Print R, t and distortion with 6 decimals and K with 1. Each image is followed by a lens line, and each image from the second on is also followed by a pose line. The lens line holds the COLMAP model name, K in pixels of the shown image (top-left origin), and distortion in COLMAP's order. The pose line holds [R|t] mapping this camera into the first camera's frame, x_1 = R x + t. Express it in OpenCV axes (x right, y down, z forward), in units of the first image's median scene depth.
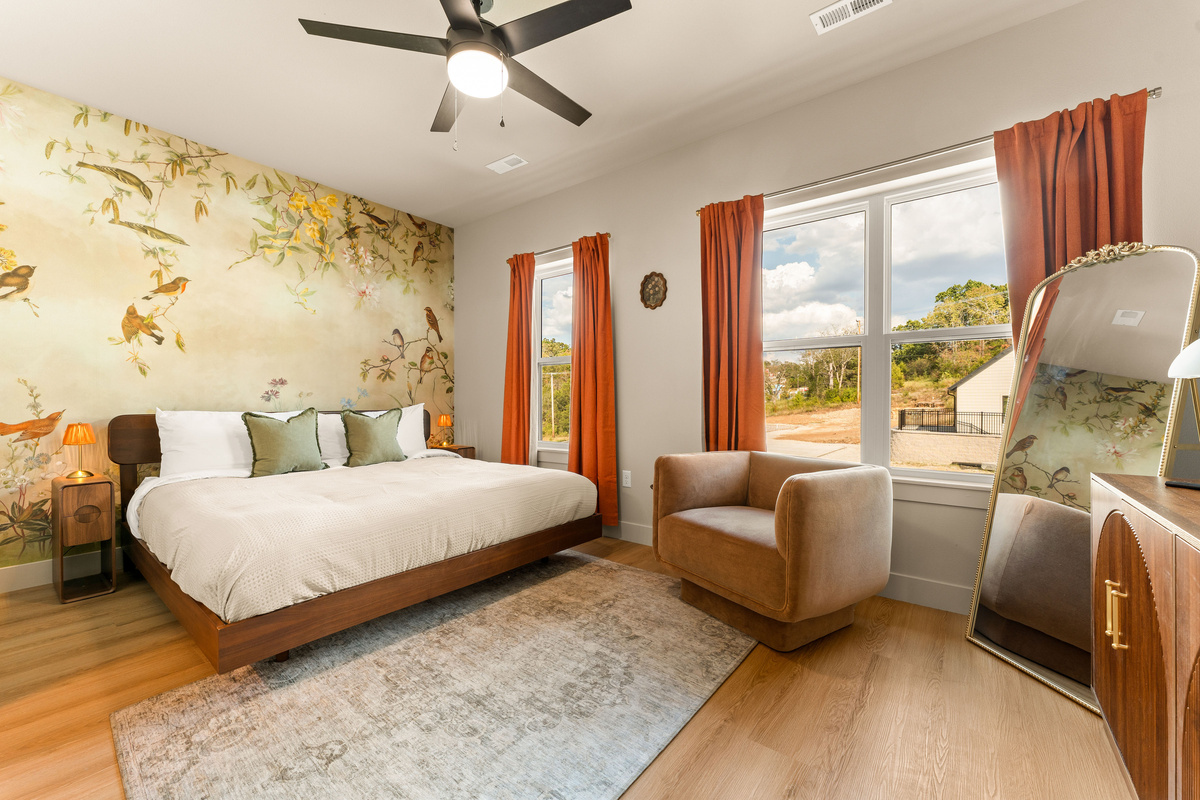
lens RADIAL K [[477.8, 0, 595.5], [0, 477.8, 400.6], [0, 0, 1]] dist [0.002115, -0.000959]
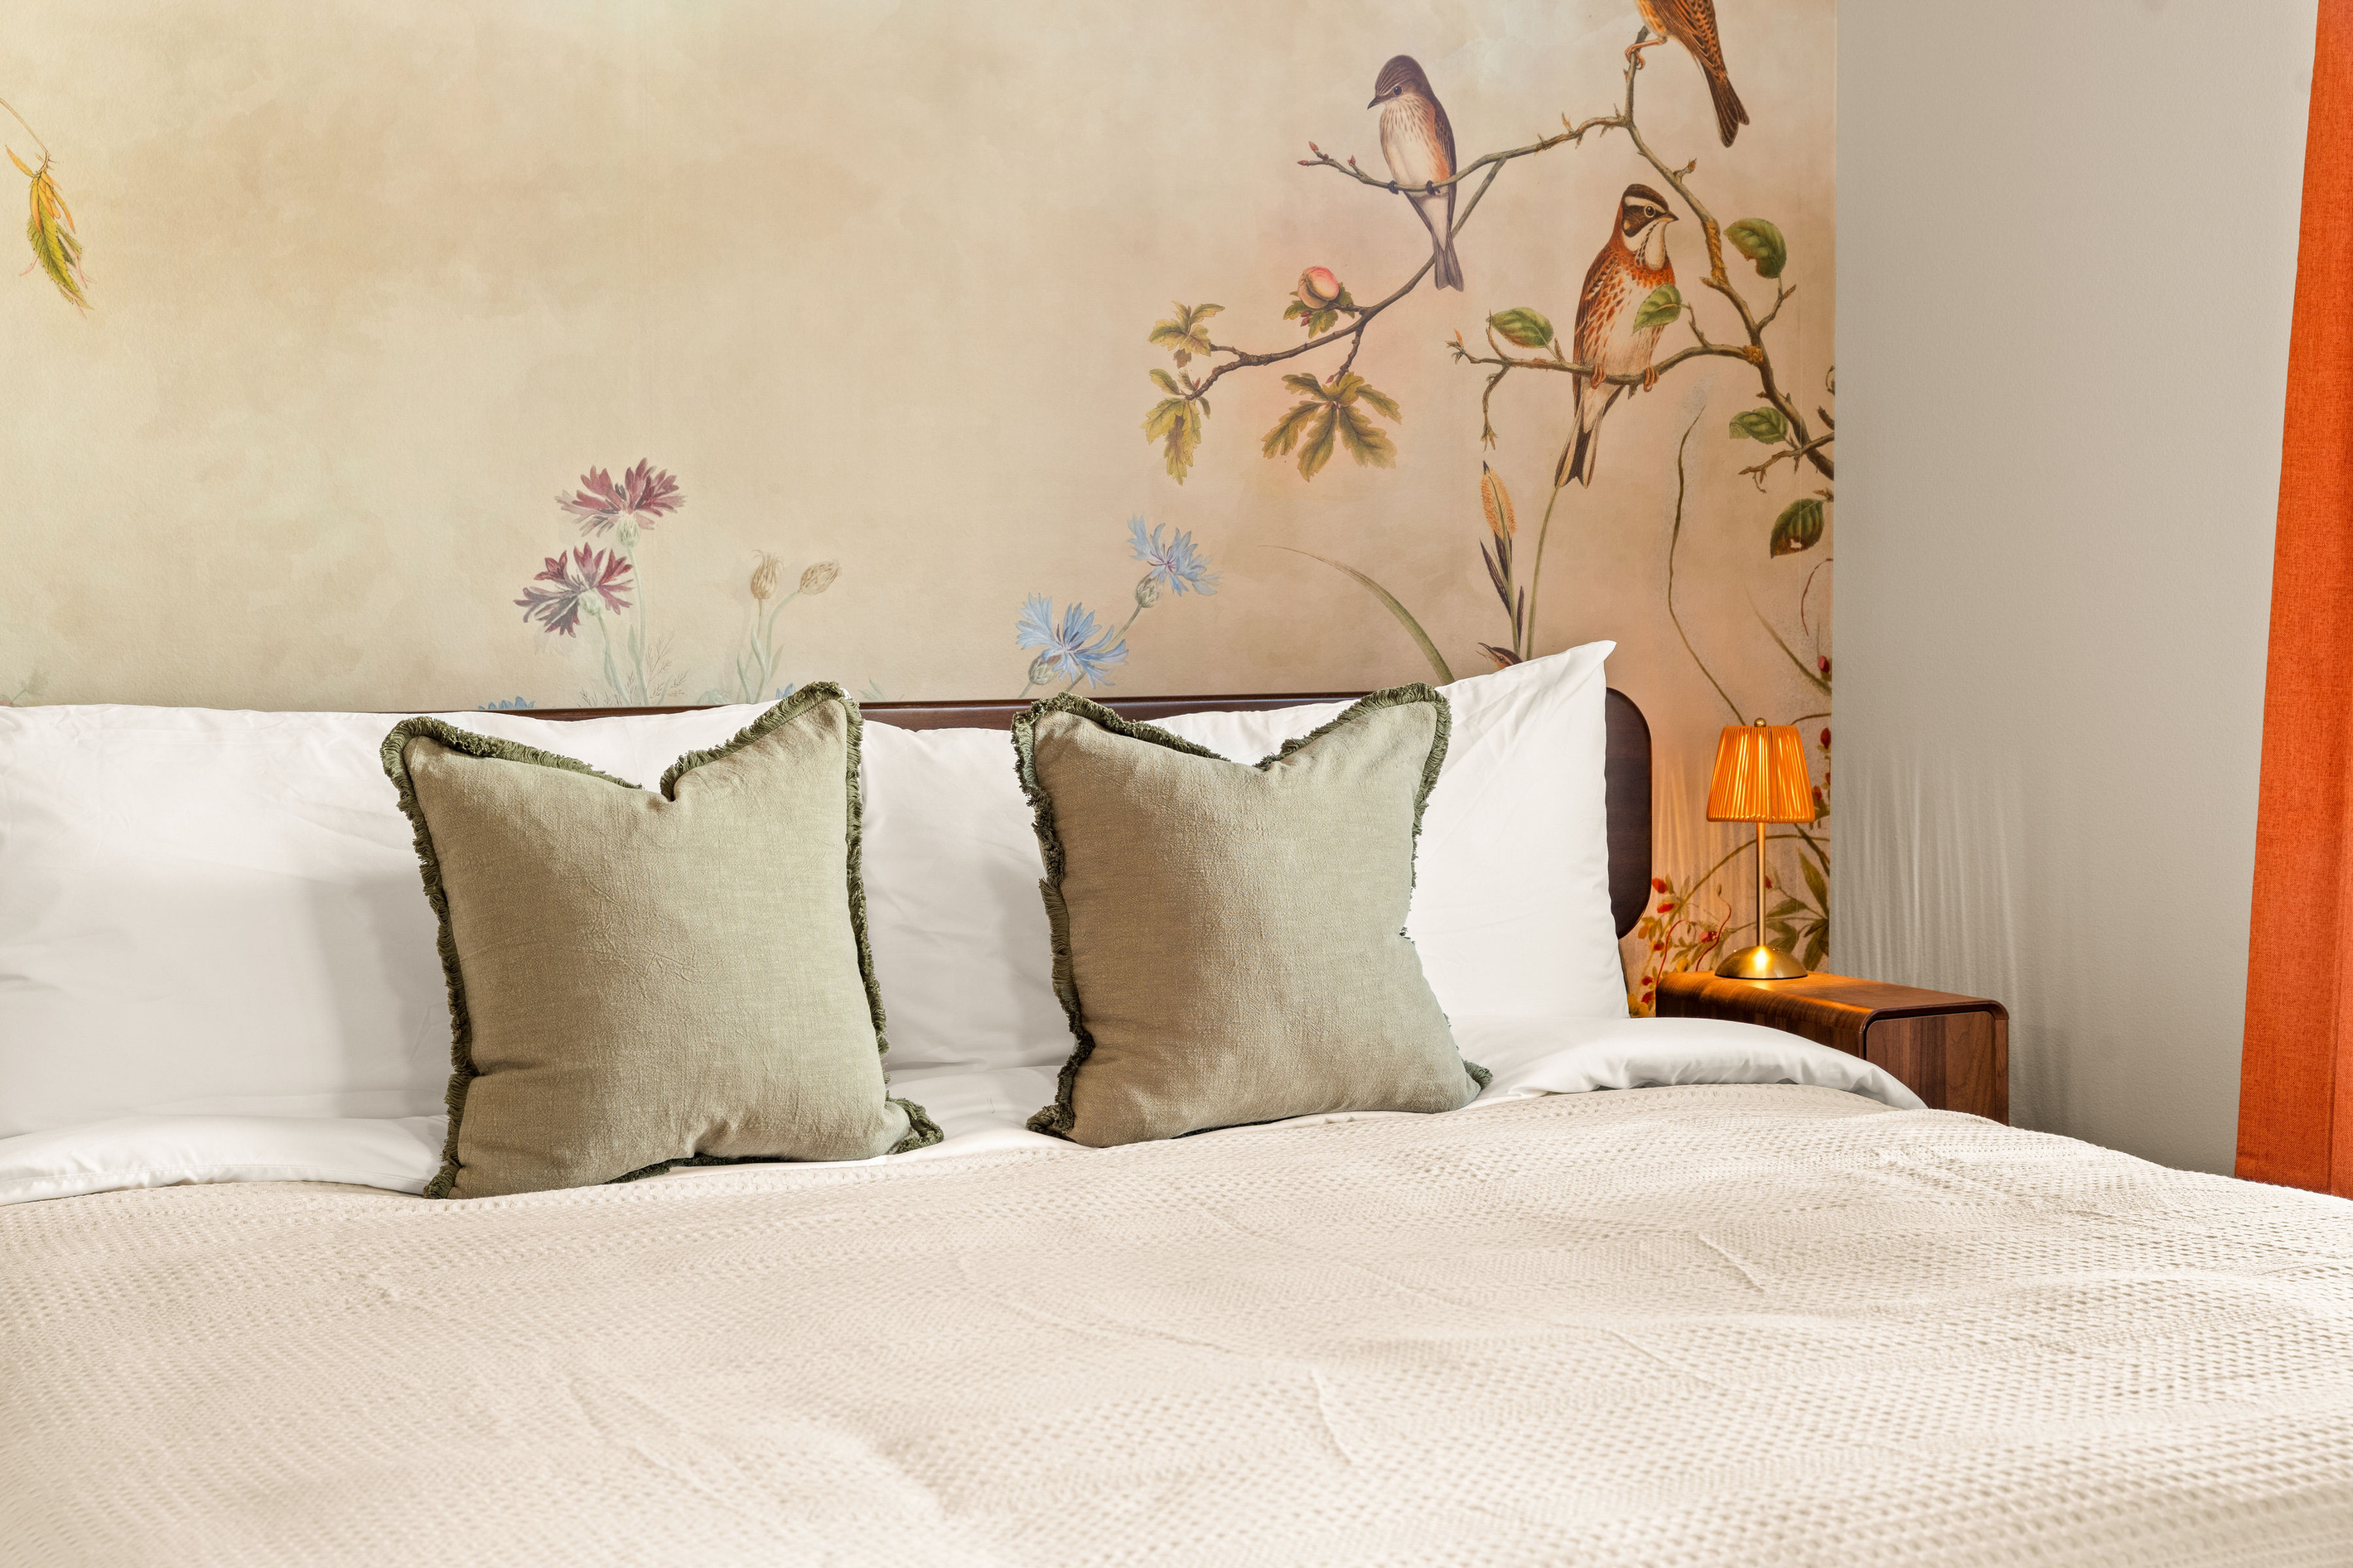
lens RADIAL K [[3473.9, 0, 1176.5], [0, 3473.9, 781.9], [0, 0, 1]] dist [0.025756, 0.000000]
pose [[0.898624, 0.022013, -0.438168, -0.066417], [0.003963, 0.998292, 0.058279, -0.011692], [0.438702, -0.054107, 0.897002, 0.144583]]
